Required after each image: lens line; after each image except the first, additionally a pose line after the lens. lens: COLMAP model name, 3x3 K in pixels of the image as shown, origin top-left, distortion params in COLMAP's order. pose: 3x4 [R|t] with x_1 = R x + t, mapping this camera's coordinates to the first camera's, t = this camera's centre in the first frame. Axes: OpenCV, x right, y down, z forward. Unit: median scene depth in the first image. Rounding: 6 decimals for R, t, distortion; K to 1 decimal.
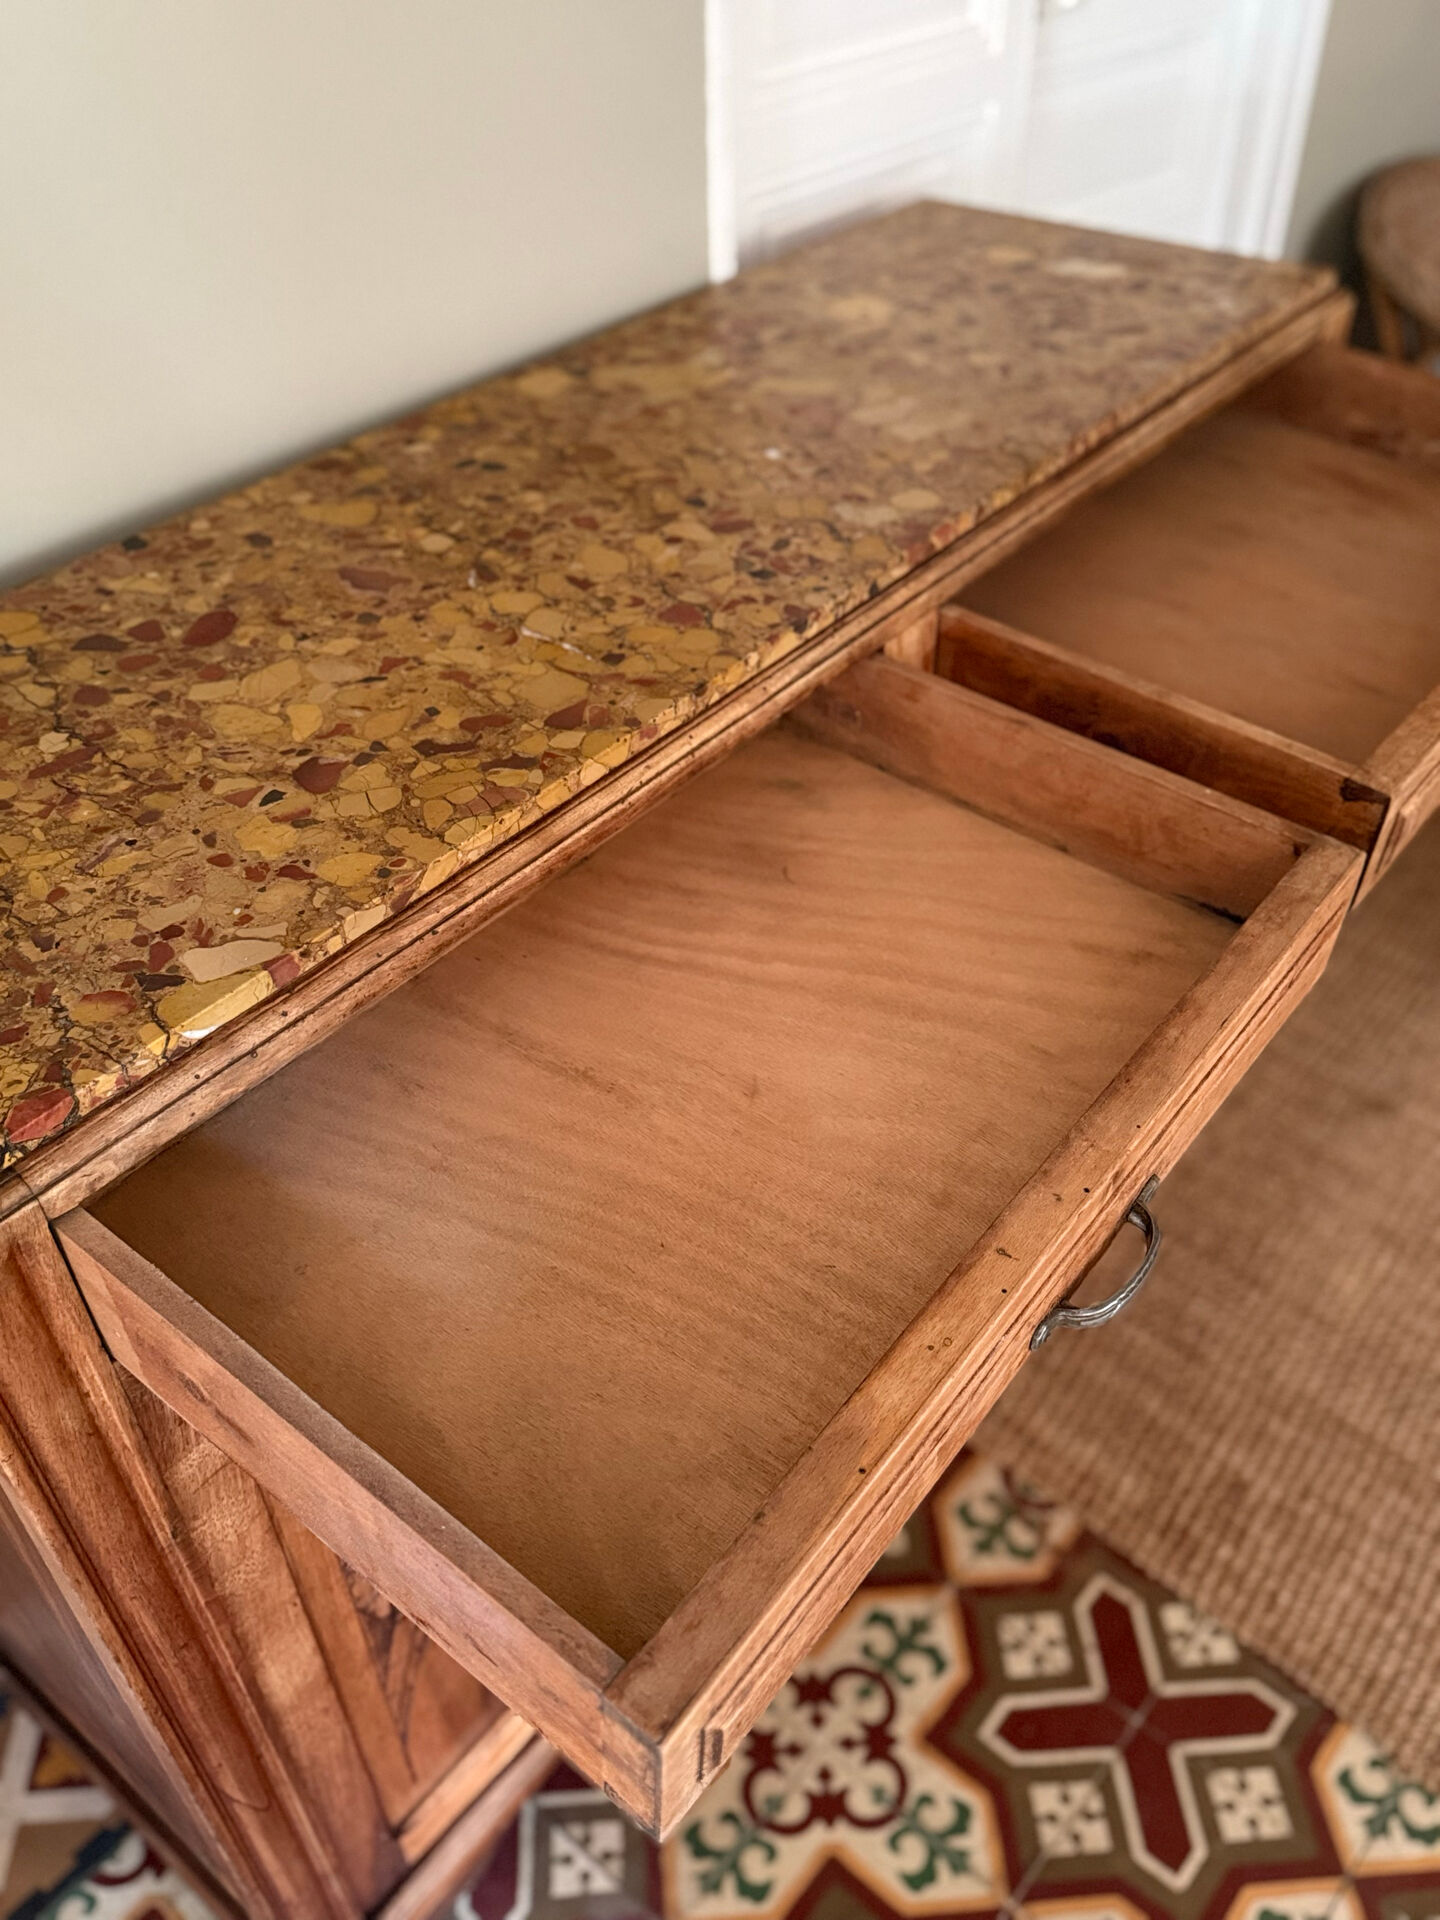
lens RADIAL K [[1605.0, 0, 734.5], [0, 1605.0, 982.5], [0, 0, 1]] dist [0.078632, -0.137903]
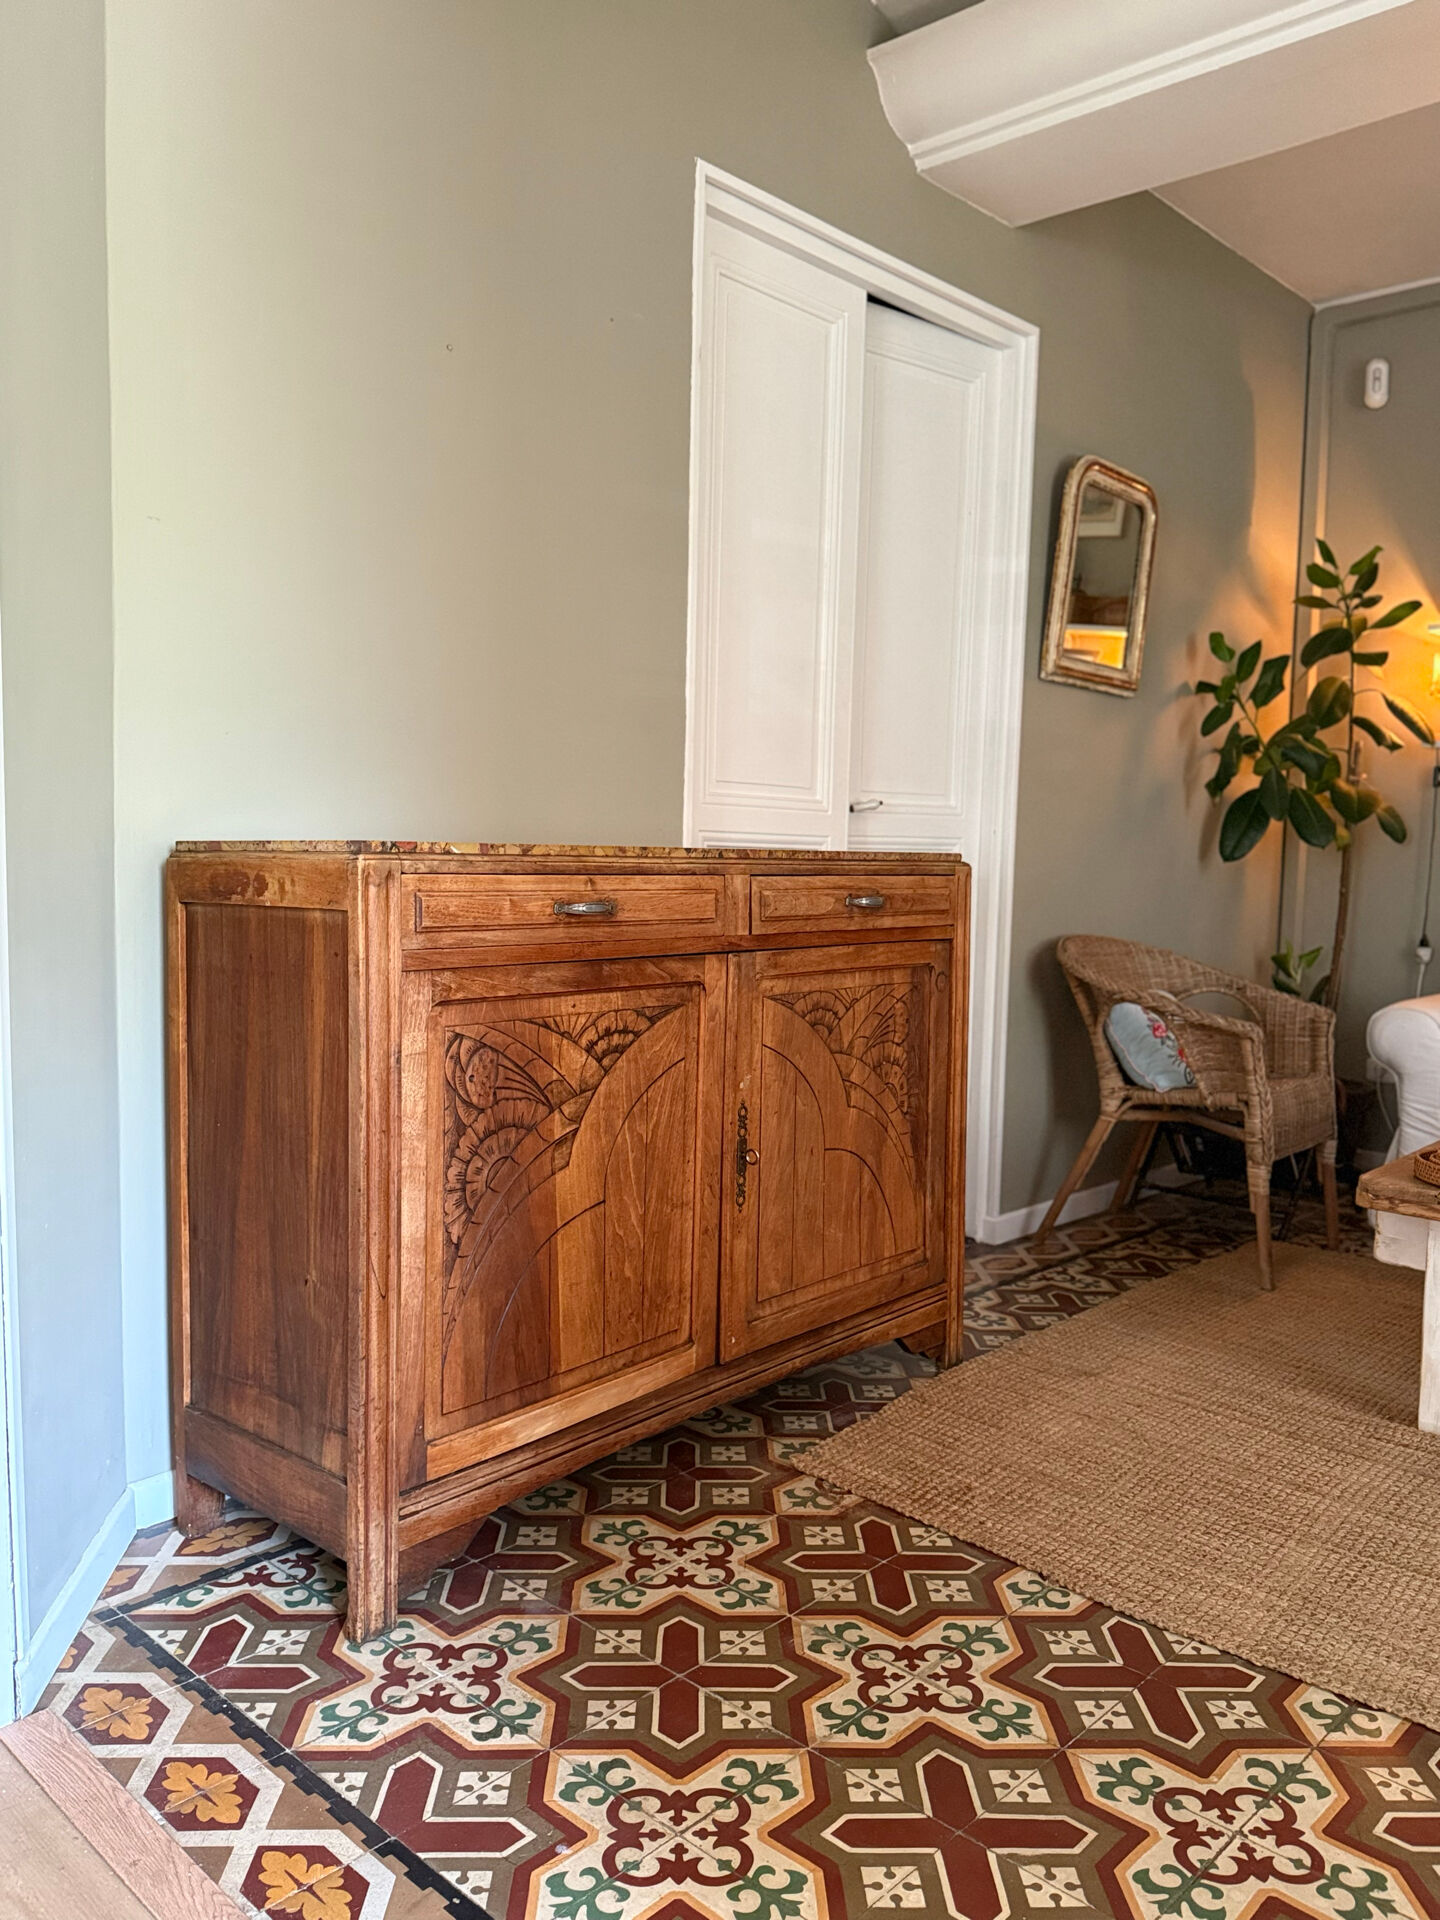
lens RADIAL K [[1440.5, 0, 715.5], [0, 1440.5, 953.3], [0, 0, 1]] dist [0.076248, -0.086730]
pose [[0.998311, 0.036389, -0.045280, 0.154867], [-0.056363, 0.795413, -0.603442, 1.017476], [0.014057, 0.604975, 0.796121, -0.563027]]
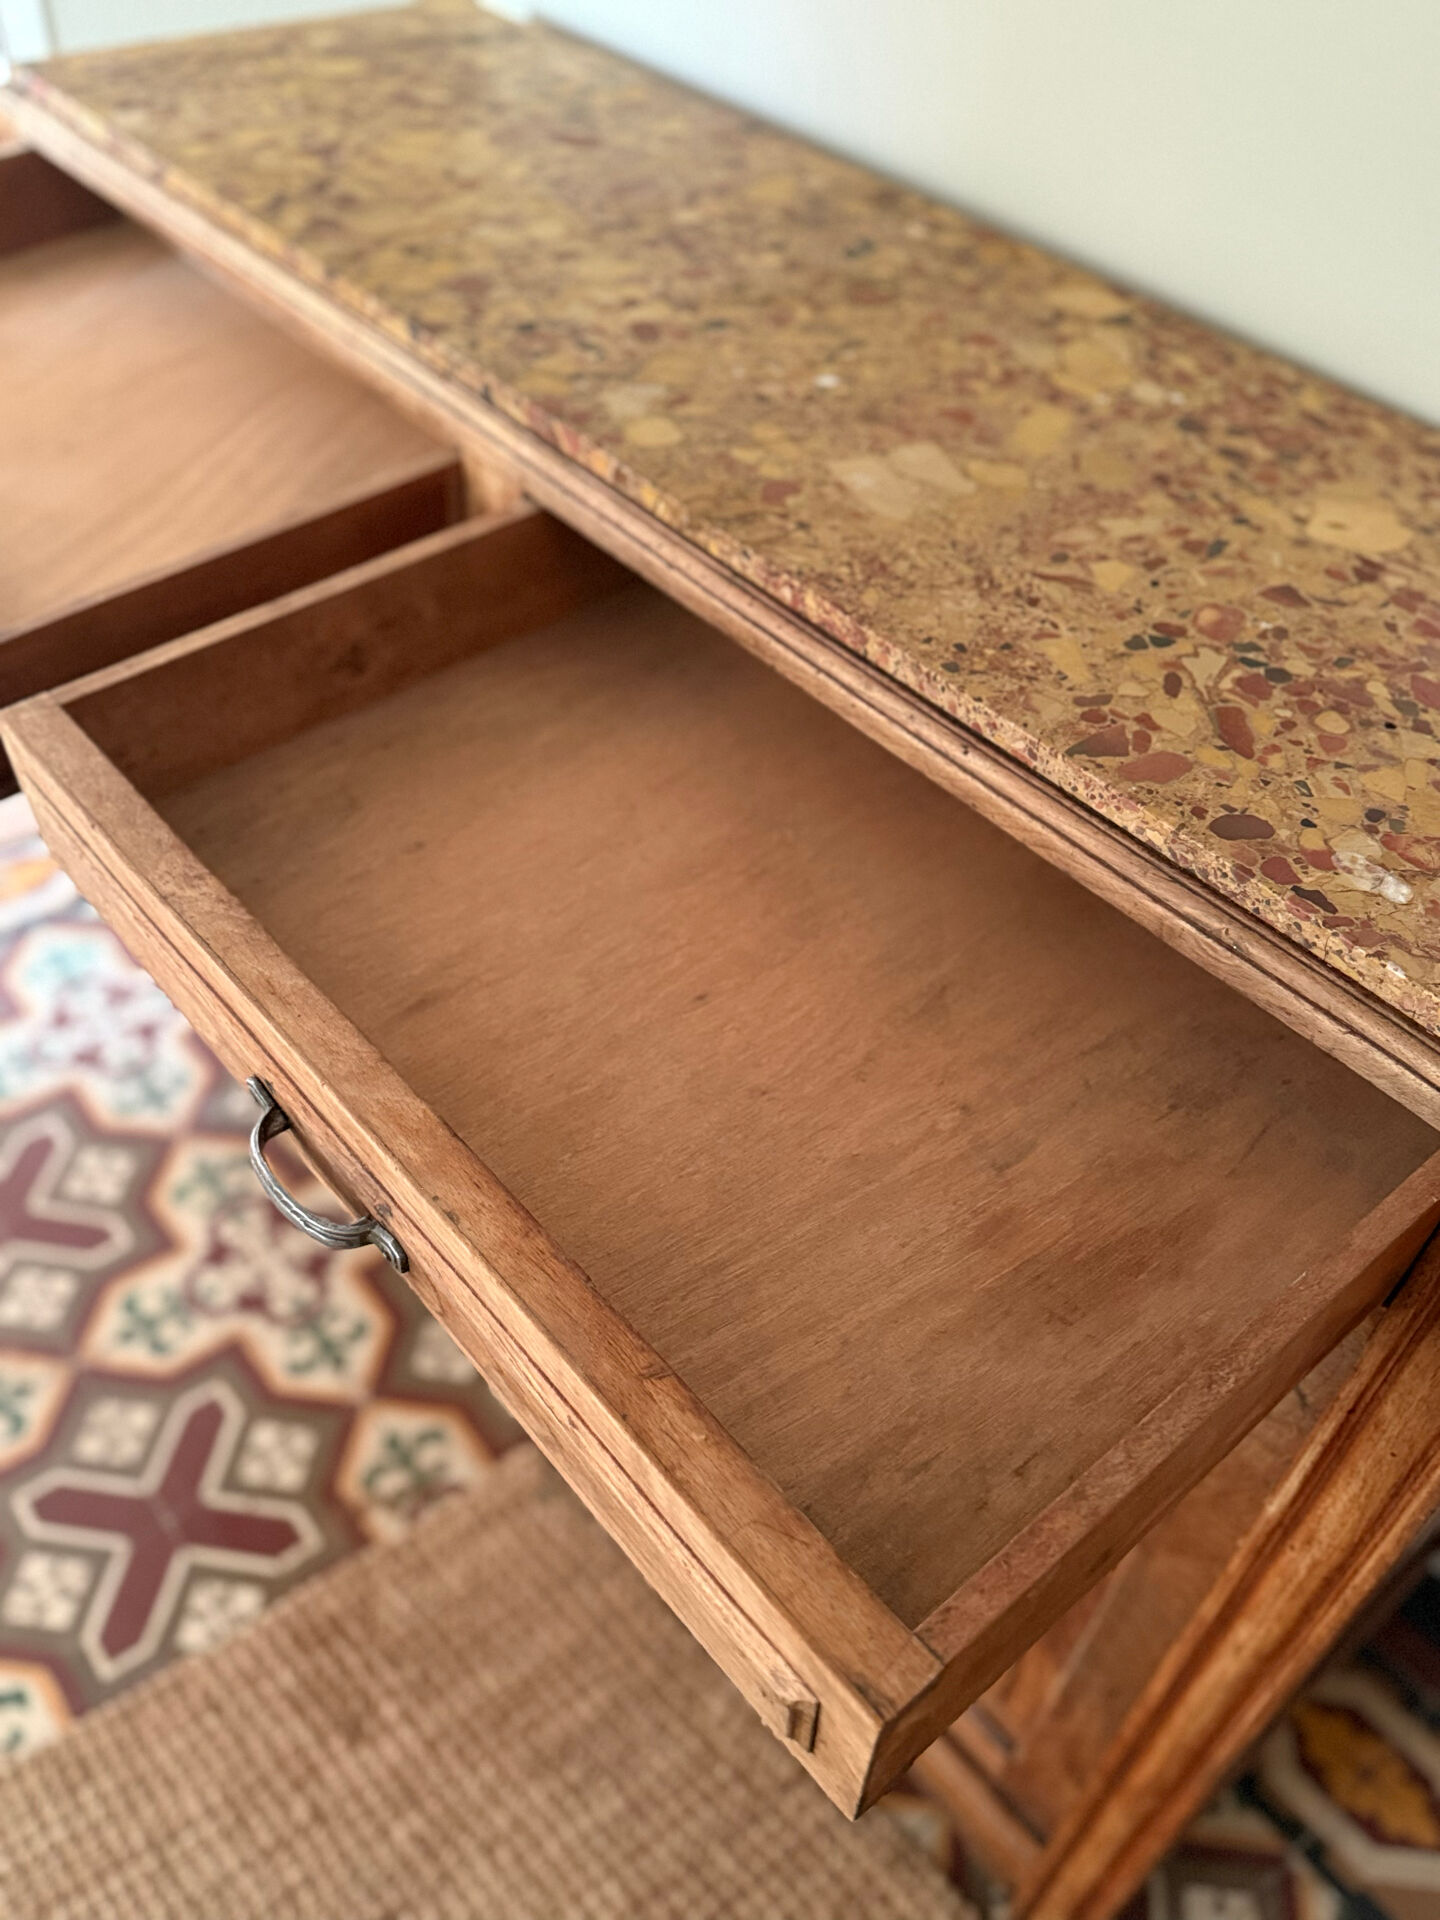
lens RADIAL K [[1605.0, 0, 722.9], [0, 1605.0, 976.4], [0, 0, 1]] dist [0.078632, -0.137903]
pose [[-0.187164, 0.699143, -0.690050, 0.772633], [-0.688577, 0.407621, 0.599756, -0.628030], [0.700594, 0.587405, 0.405122, 0.768201]]
